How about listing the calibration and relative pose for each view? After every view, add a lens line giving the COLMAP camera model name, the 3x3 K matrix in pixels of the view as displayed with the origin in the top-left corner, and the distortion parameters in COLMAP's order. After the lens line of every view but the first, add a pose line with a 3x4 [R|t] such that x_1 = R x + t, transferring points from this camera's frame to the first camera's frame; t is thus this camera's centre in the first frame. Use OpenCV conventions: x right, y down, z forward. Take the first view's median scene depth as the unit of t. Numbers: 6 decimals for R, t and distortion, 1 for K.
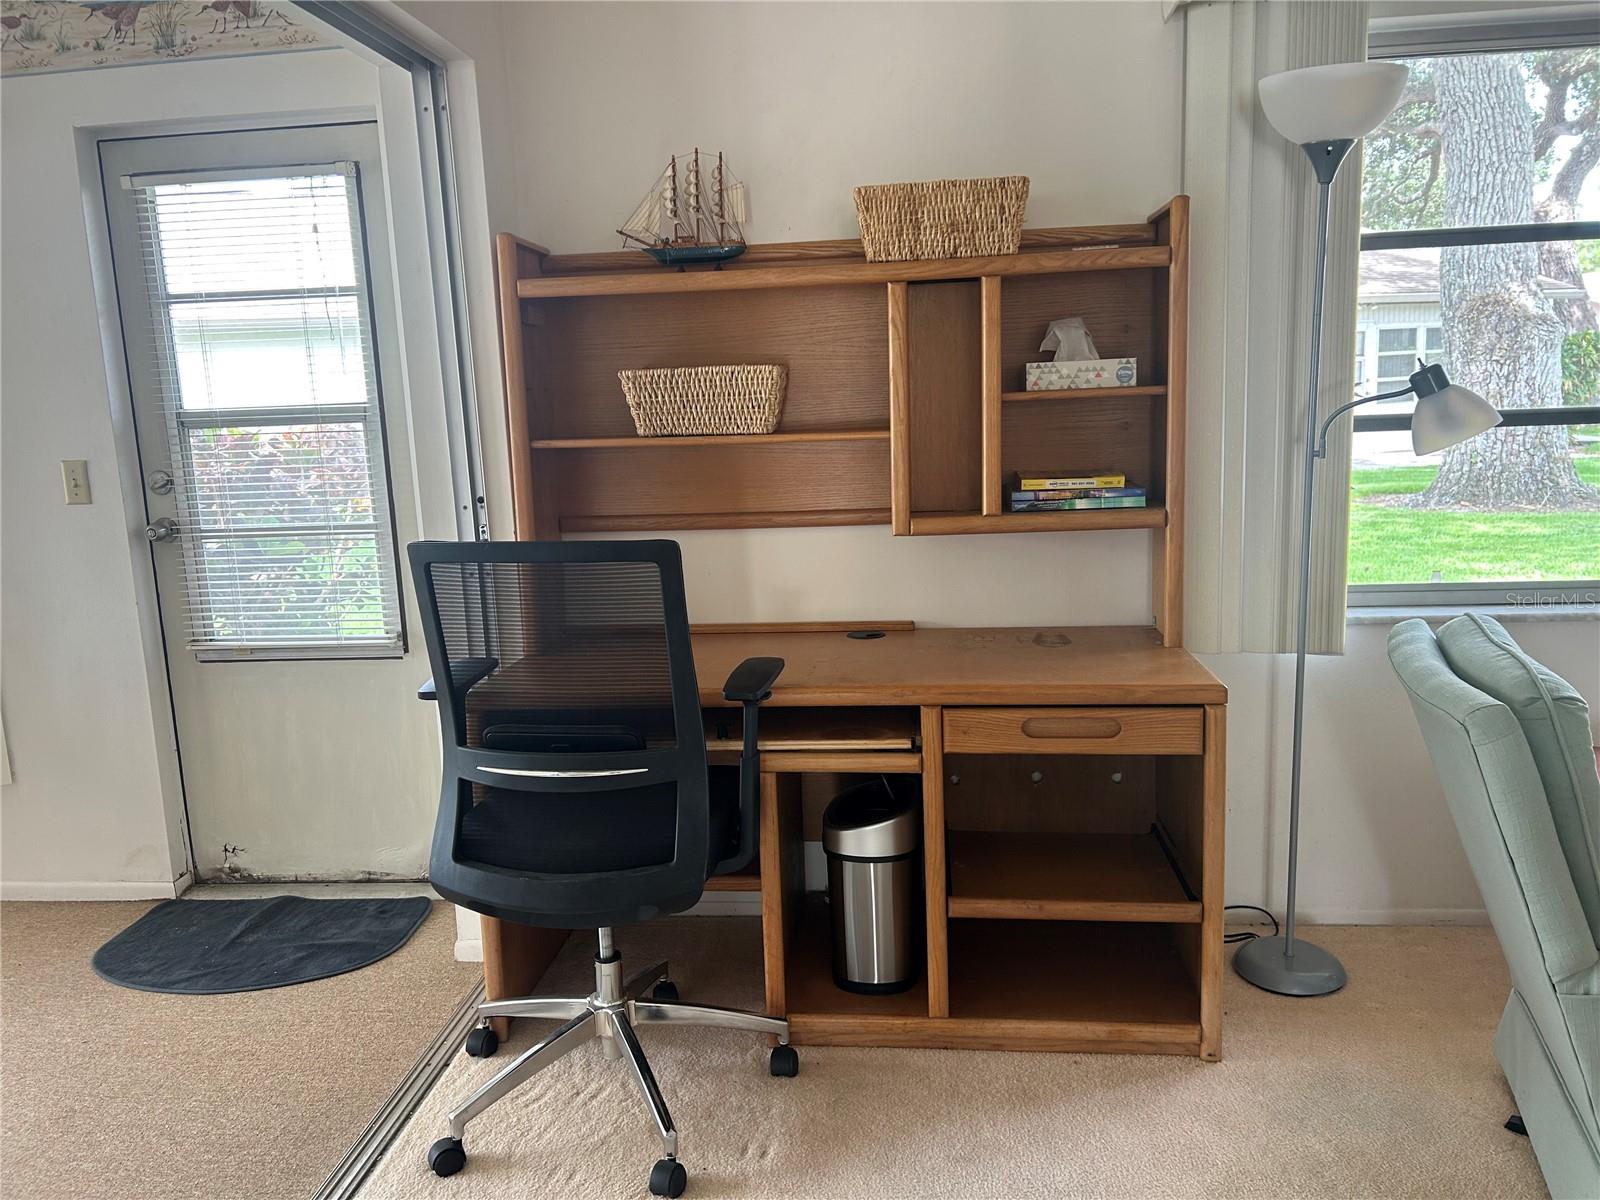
lens RADIAL K [[1209.9, 0, 797.4], [0, 1209.9, 595.2], [0, 0, 1]] dist [0.041675, -0.042499]
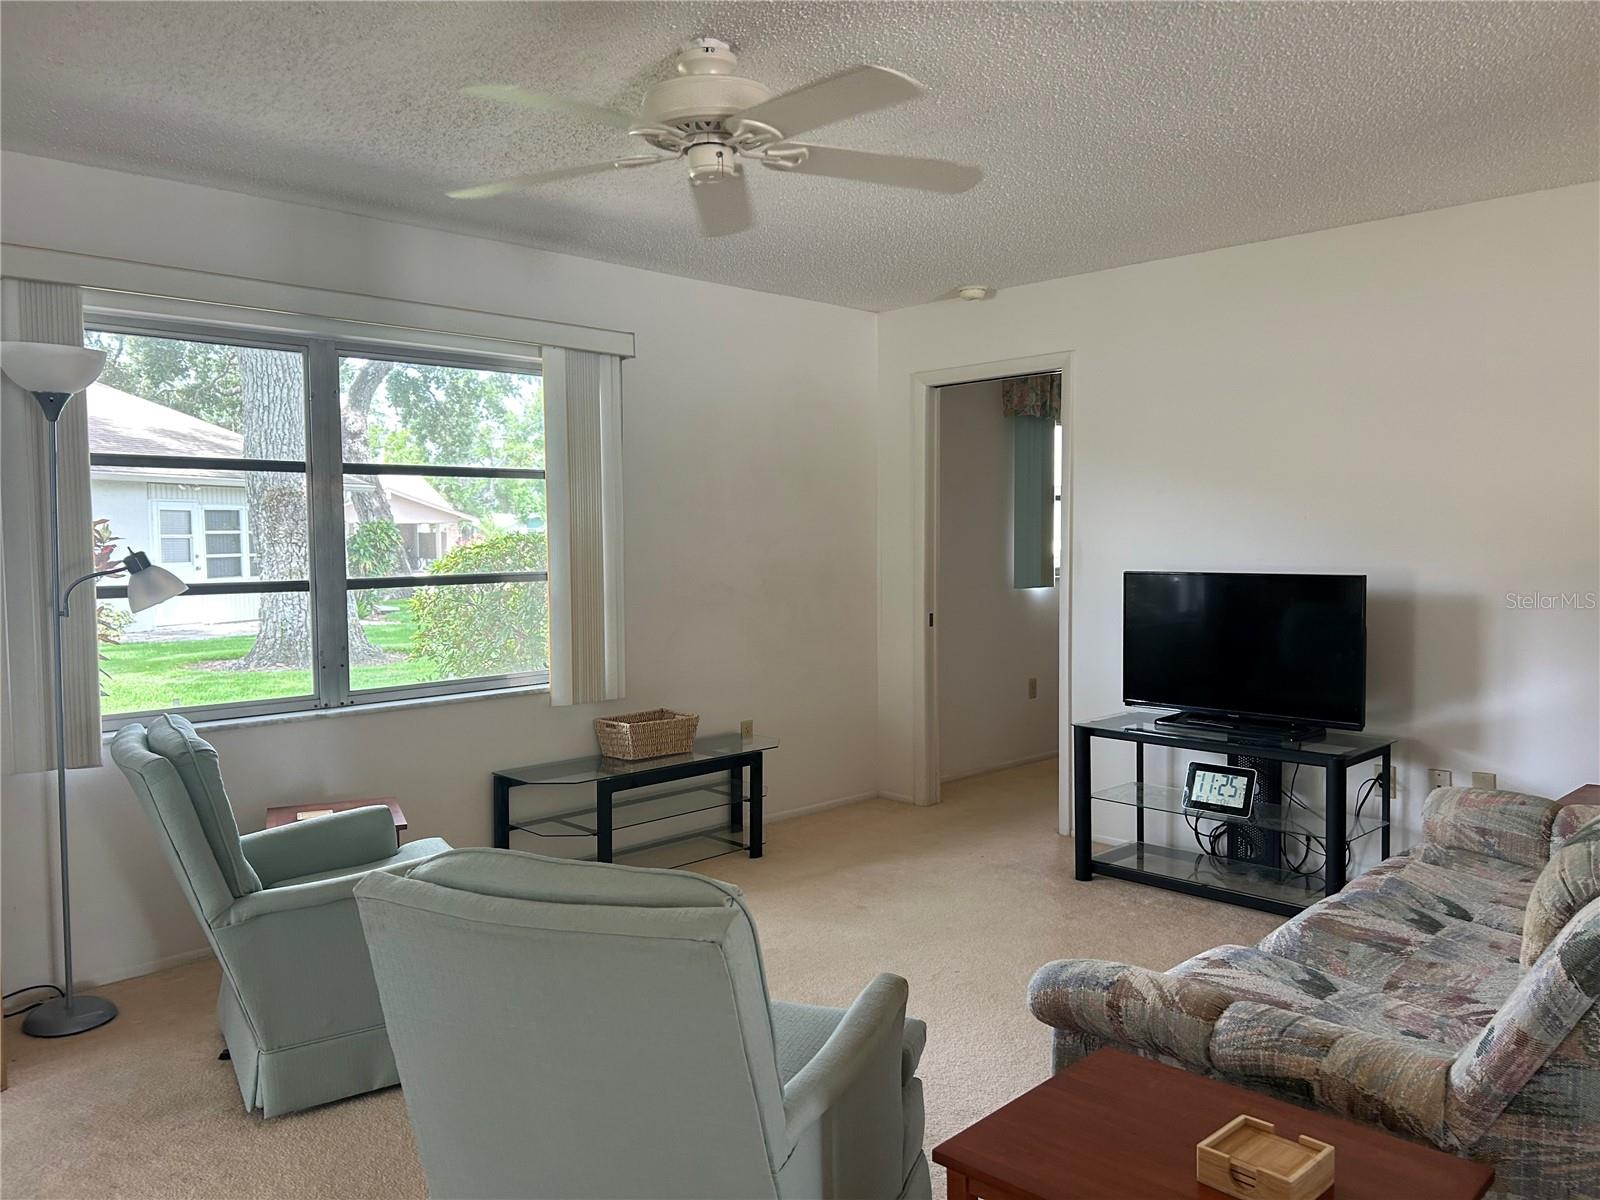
lens RADIAL K [[1209.9, 0, 806.6], [0, 1209.9, 605.9], [0, 0, 1]] dist [0.041675, -0.042499]
pose [[0.636119, -0.010017, 0.771526, -0.083794], [0.112525, 0.990430, -0.079917, 0.068381], [-0.763342, 0.137653, 0.631159, -0.436913]]
